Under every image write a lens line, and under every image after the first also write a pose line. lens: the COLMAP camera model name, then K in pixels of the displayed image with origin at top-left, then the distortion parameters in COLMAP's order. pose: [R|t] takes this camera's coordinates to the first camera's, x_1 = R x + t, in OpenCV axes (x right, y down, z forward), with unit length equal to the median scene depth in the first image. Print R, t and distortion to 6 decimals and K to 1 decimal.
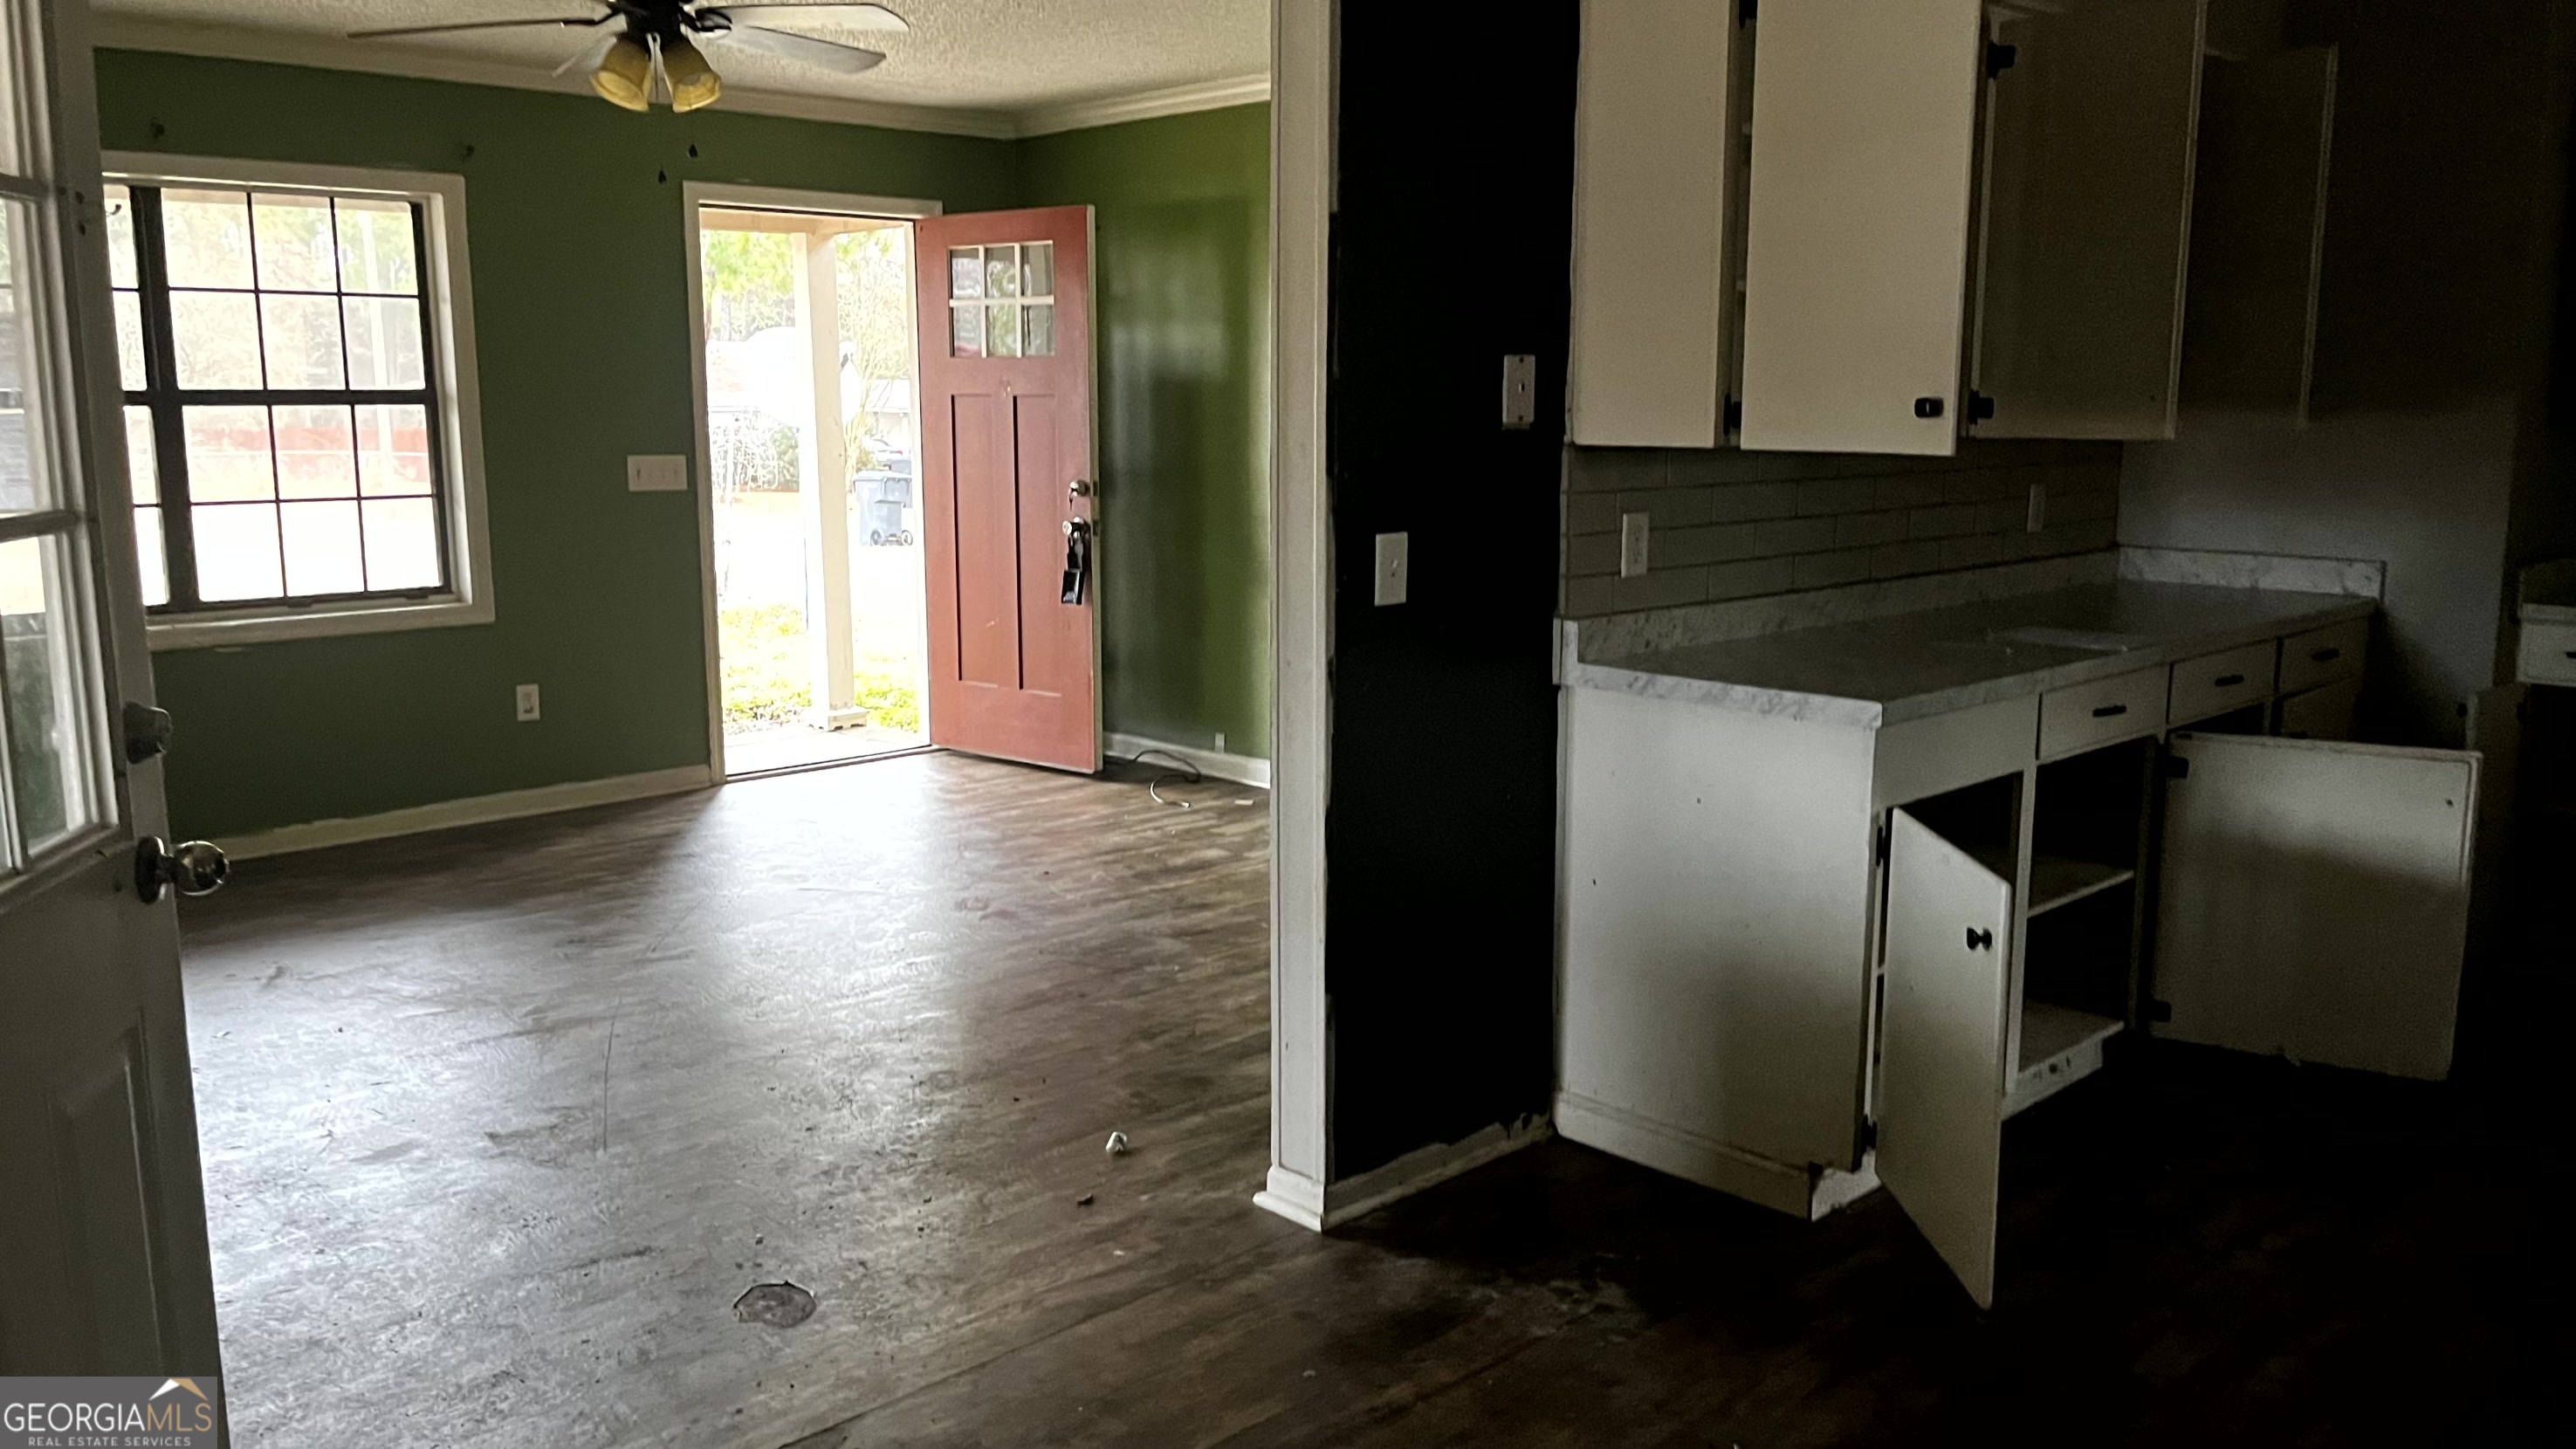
lens RADIAL K [[2040.1, 0, 1288.0], [0, 2040.1, 724.5], [0, 0, 1]] dist [0.008847, 0.000945]
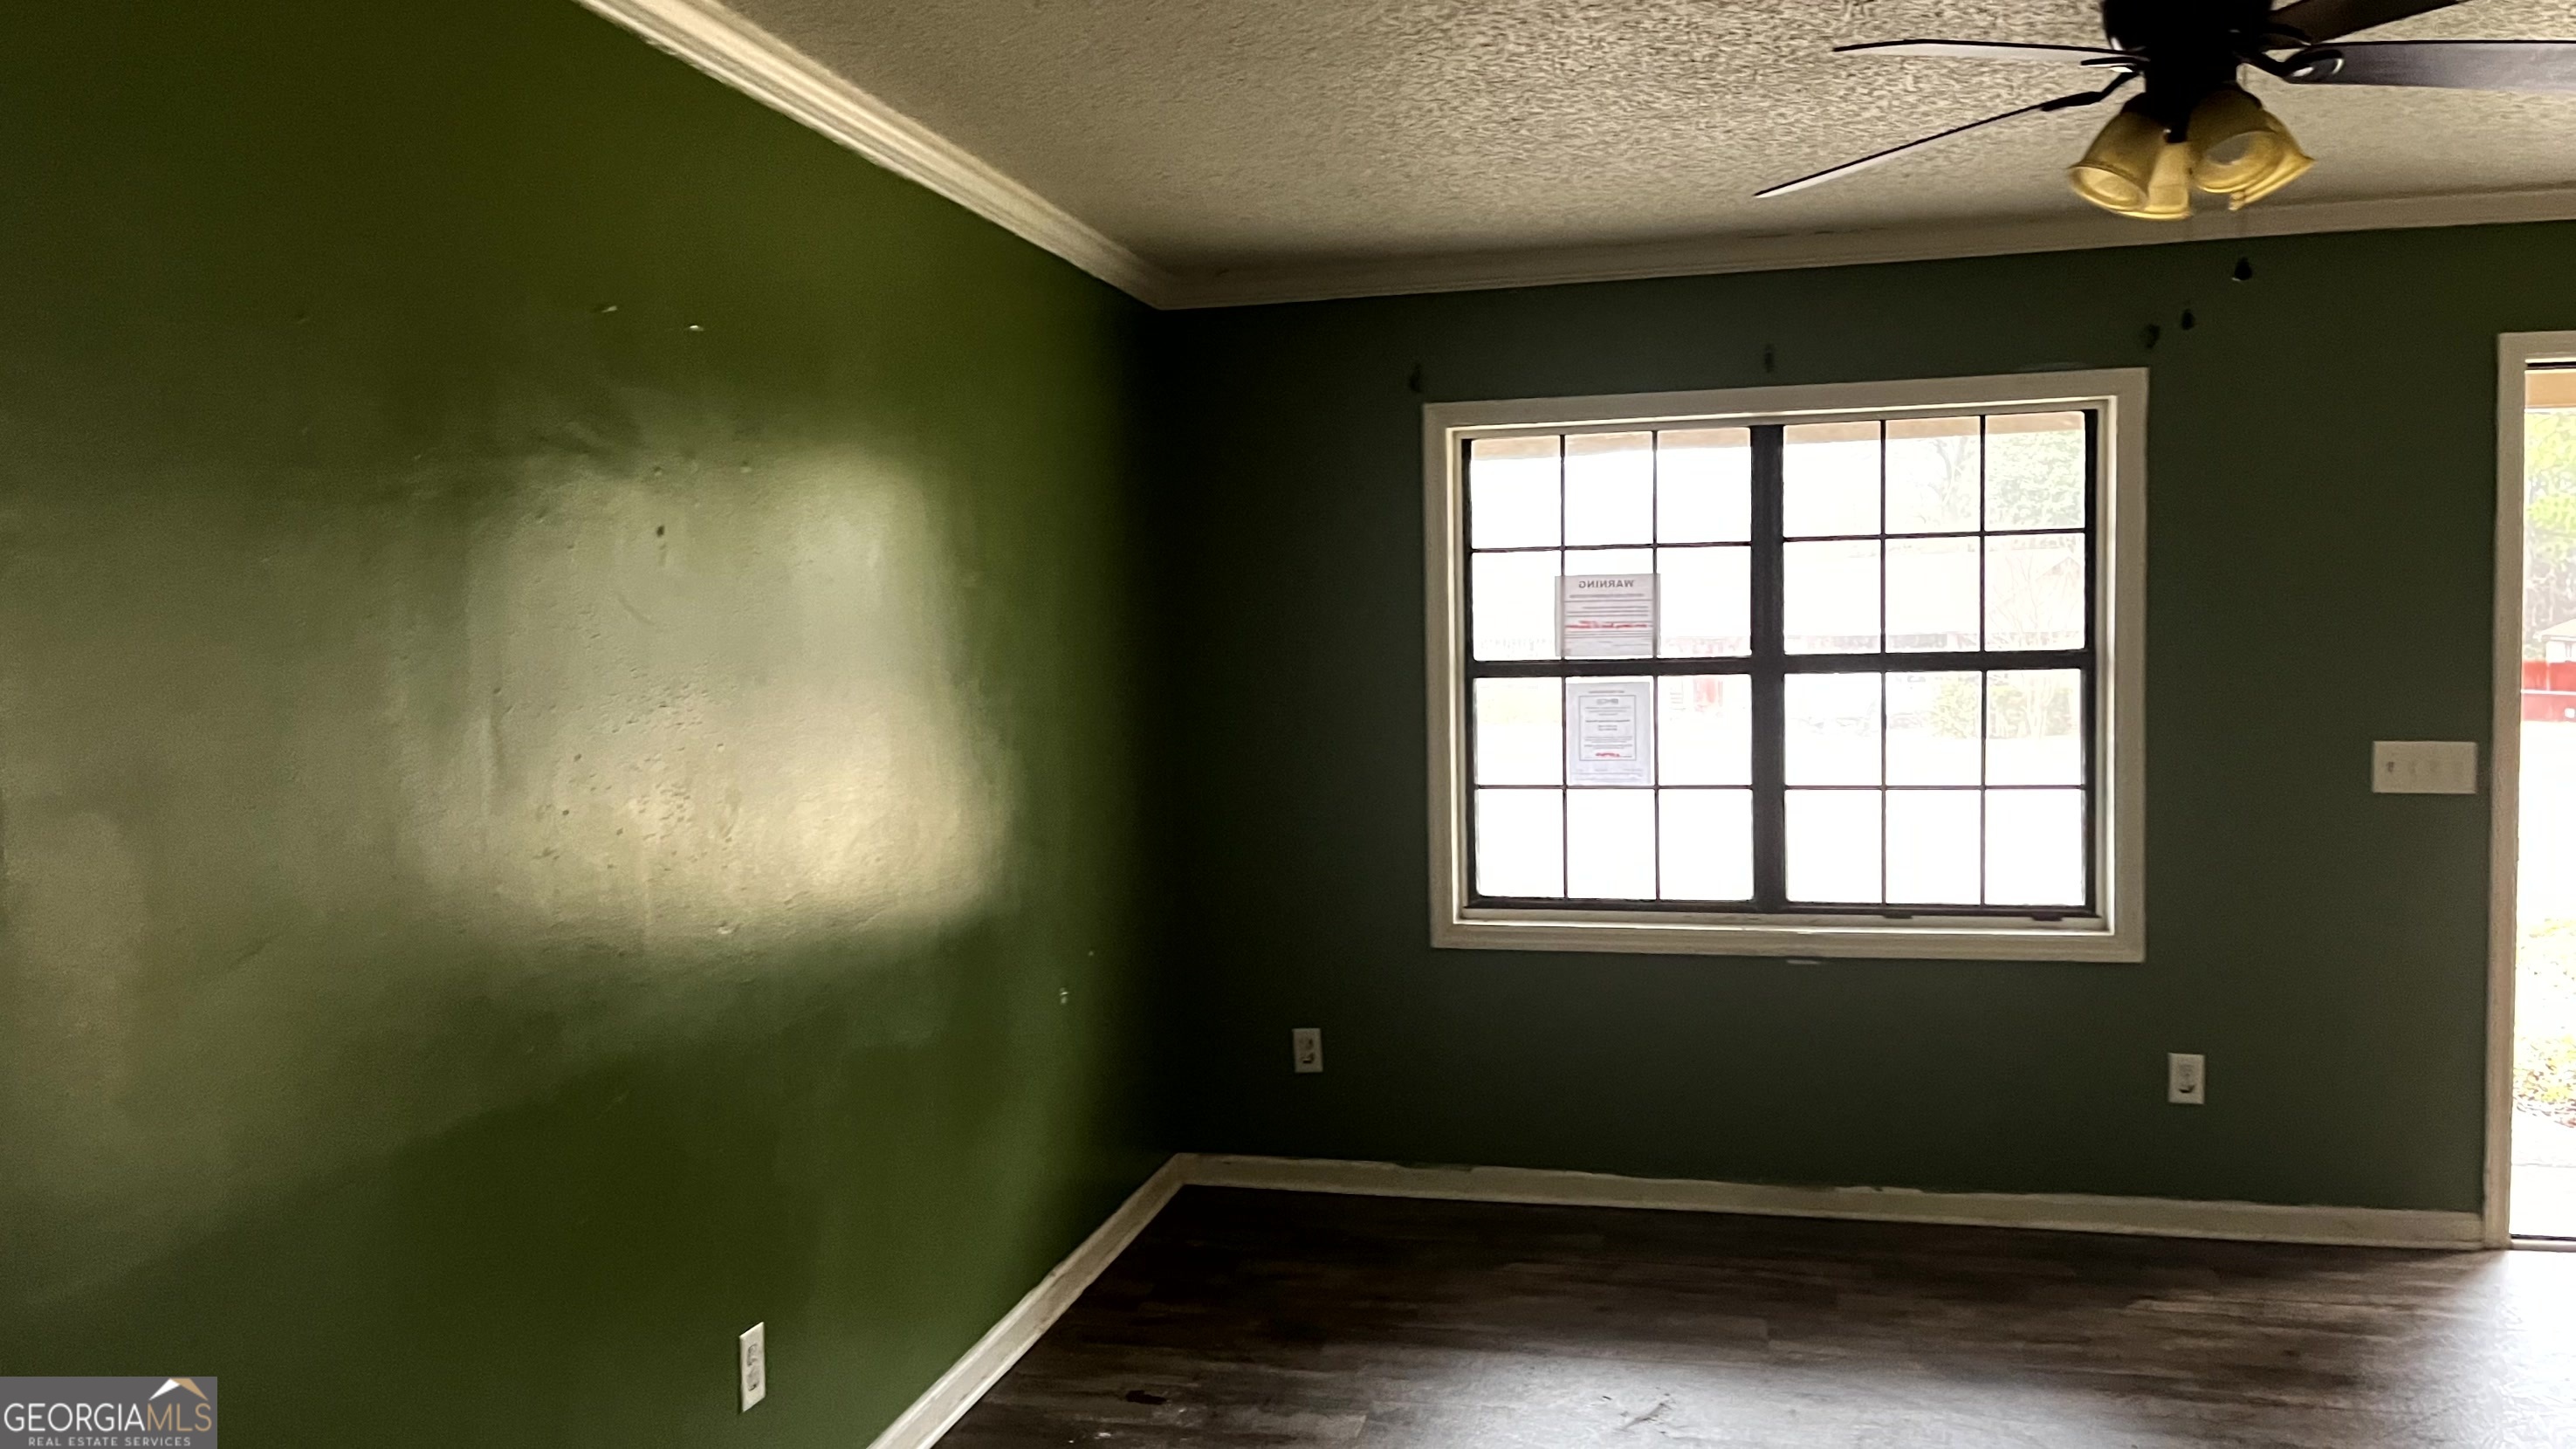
lens RADIAL K [[1907.8, 0, 1288.0], [0, 1907.8, 724.5], [0, 0, 1]] dist [-0.009741, -0.005736]
pose [[0.520910, 0.028220, -0.853145, 0.031910], [-0.118378, 0.992184, -0.039460, -0.073327], [0.845363, 0.121549, 0.520179, 0.384800]]
